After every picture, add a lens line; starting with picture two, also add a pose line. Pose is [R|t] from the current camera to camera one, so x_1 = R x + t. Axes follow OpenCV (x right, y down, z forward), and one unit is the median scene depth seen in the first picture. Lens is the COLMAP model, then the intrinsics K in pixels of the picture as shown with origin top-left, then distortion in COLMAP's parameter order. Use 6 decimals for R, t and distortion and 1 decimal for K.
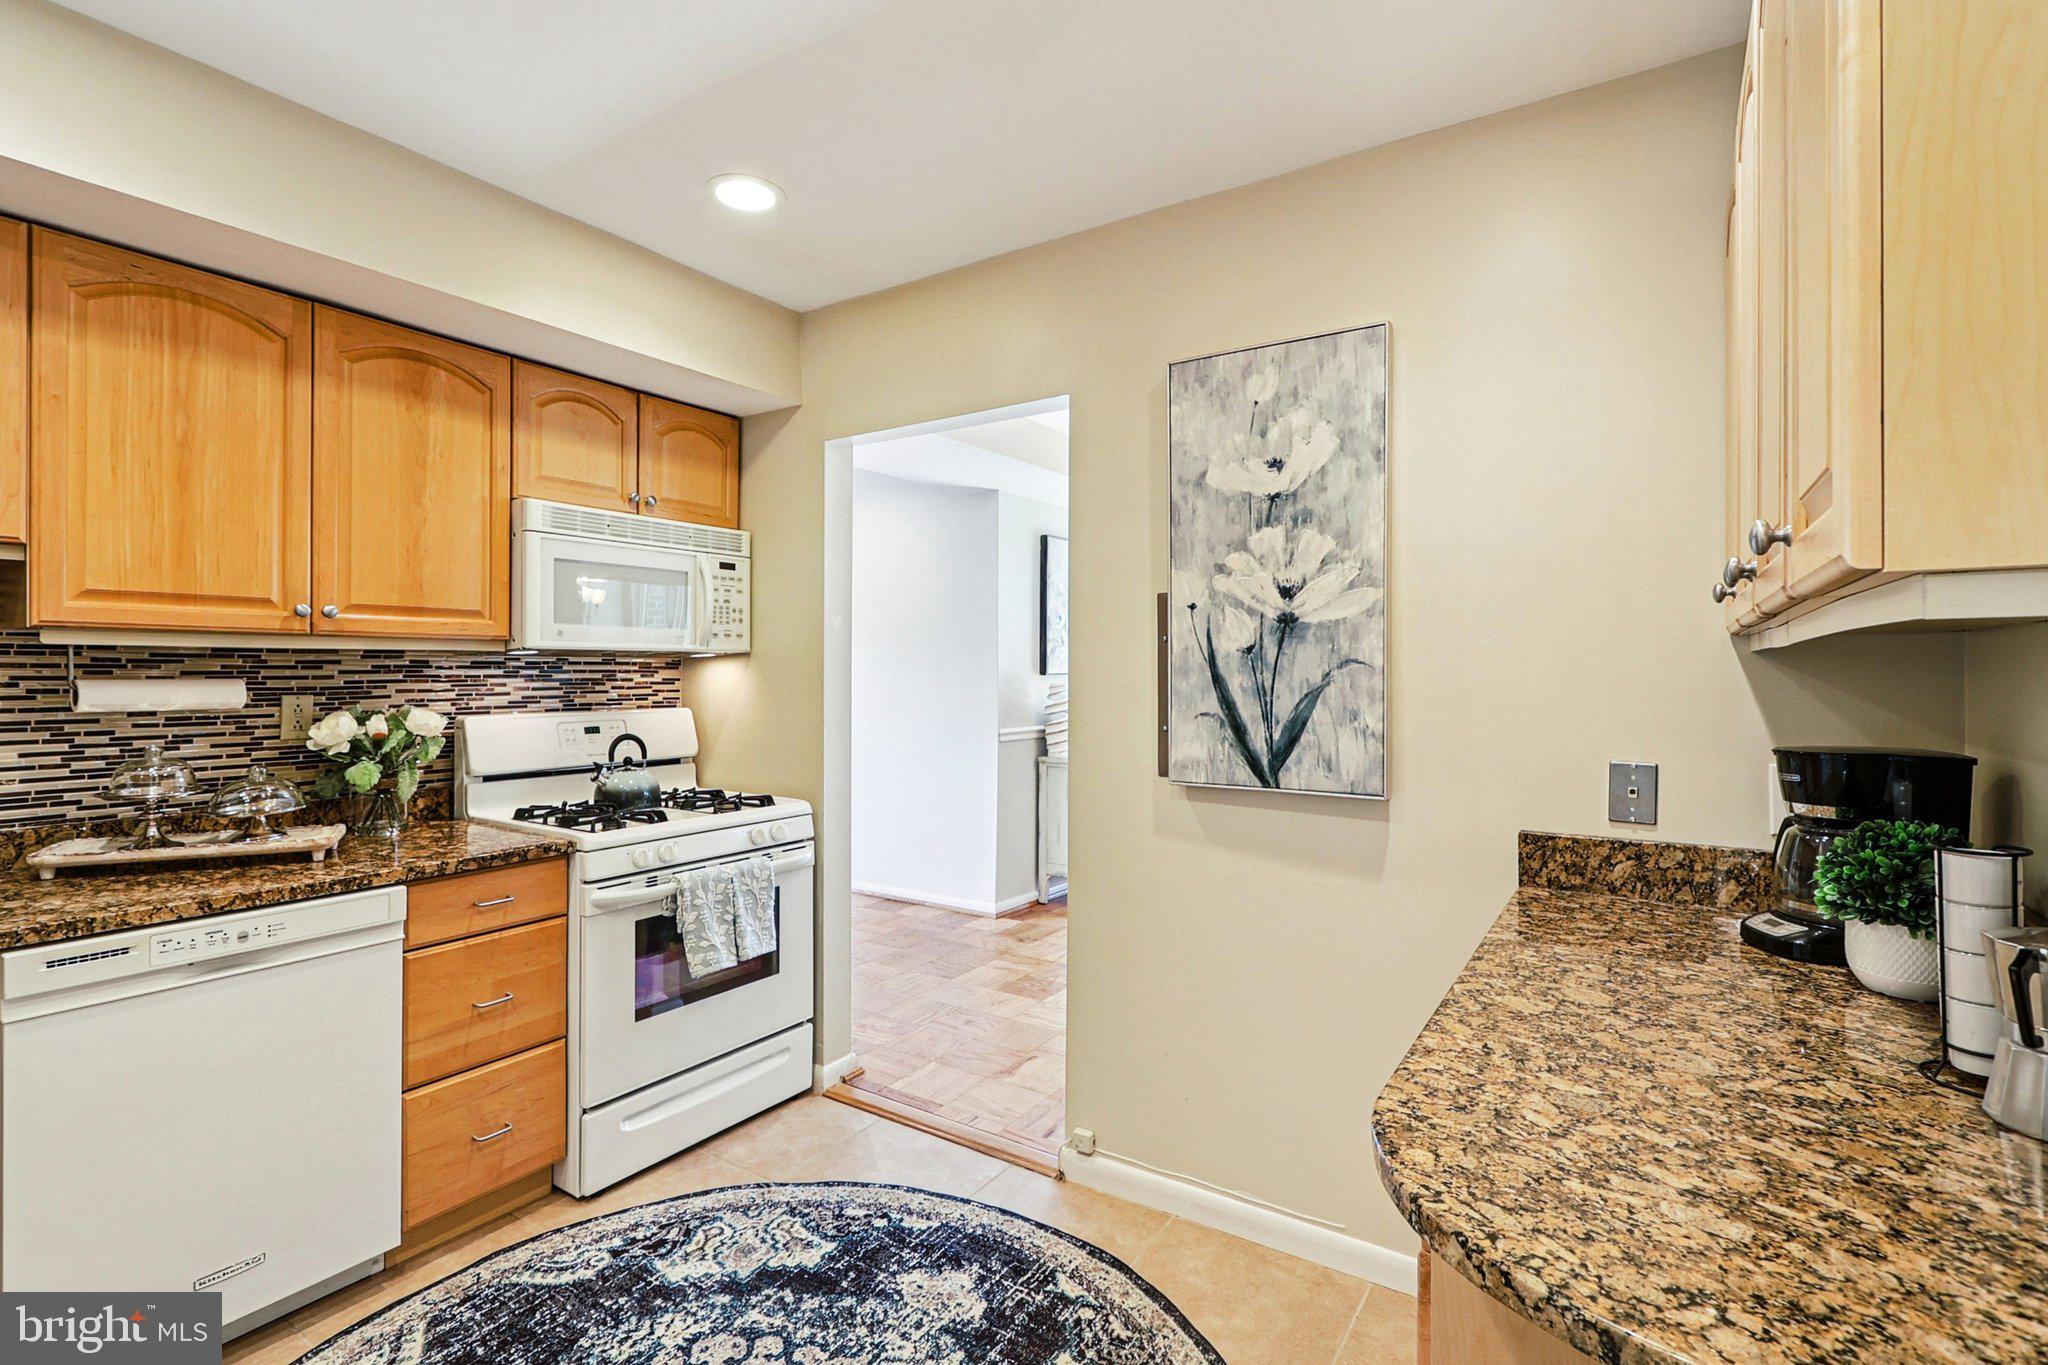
lens RADIAL K [[953.1, 0, 1016.3], [0, 953.1, 668.8], [0, 0, 1]] dist [0.002127, -0.001867]
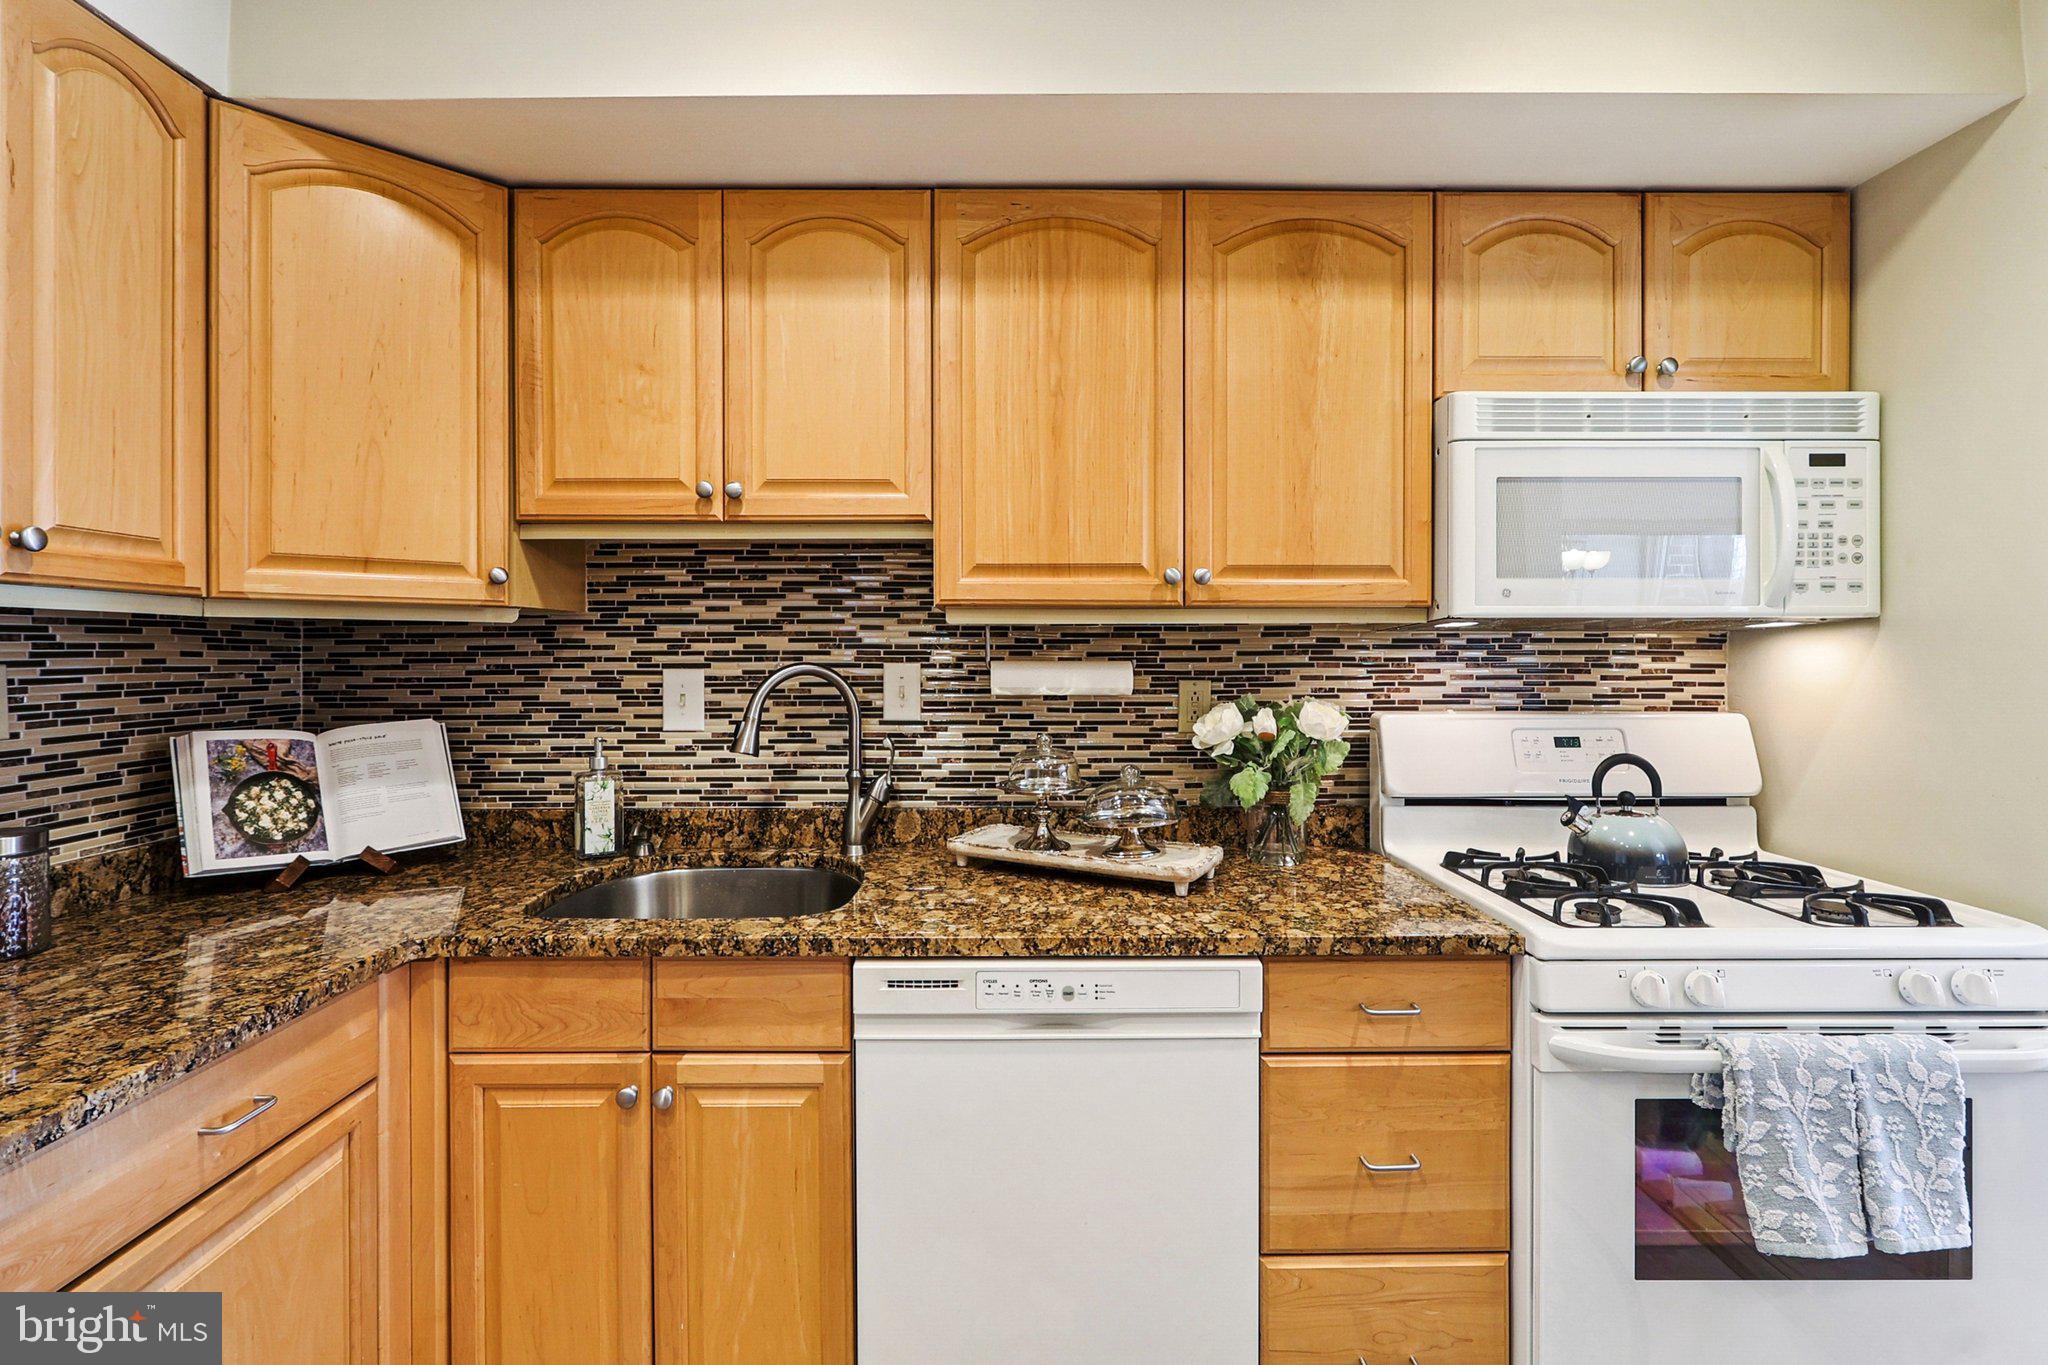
lens RADIAL K [[953.1, 0, 1009.0], [0, 953.1, 650.4], [0, 0, 1]] dist [0.002127, -0.001867]
pose [[0.557955, -0.002853, -0.829866, -0.158790], [0.002490, 0.999995, -0.001764, 0.002090], [0.829868, -0.001082, 0.557959, 0.435985]]
